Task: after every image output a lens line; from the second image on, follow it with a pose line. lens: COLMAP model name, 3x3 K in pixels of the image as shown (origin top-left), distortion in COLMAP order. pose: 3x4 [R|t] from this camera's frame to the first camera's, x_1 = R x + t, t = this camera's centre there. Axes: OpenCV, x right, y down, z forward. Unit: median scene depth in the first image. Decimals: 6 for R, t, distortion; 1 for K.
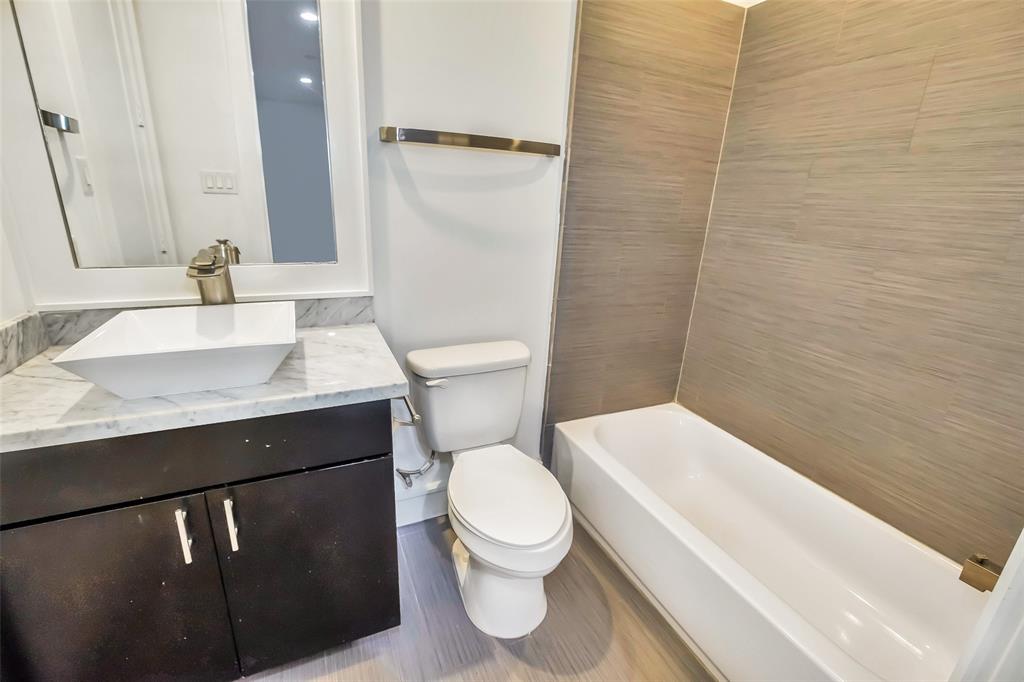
lens RADIAL K [[442.6, 0, 511.7], [0, 442.6, 338.4], [0, 0, 1]] dist [-0.003221, -0.000595]
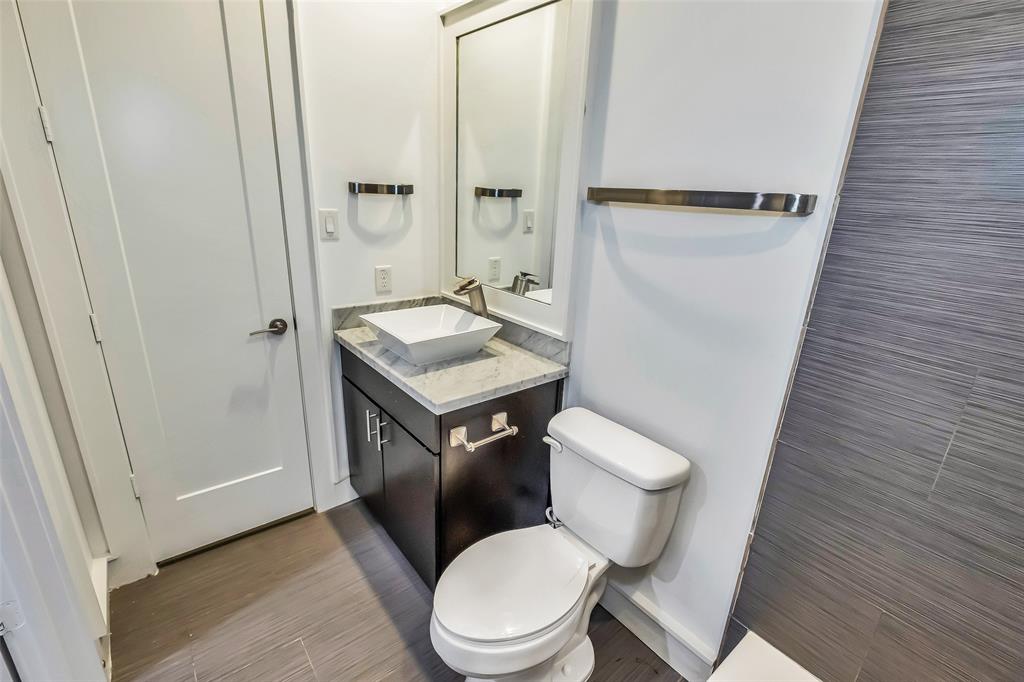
lens RADIAL K [[447.6, 0, 510.9], [0, 447.6, 337.4], [0, 0, 1]] dist [-0.004262, -0.000921]
pose [[0.272469, 0.264192, -0.925183, 0.638718], [-0.326053, 0.930023, 0.169551, -0.244300], [0.905235, 0.255461, 0.339543, 0.513059]]
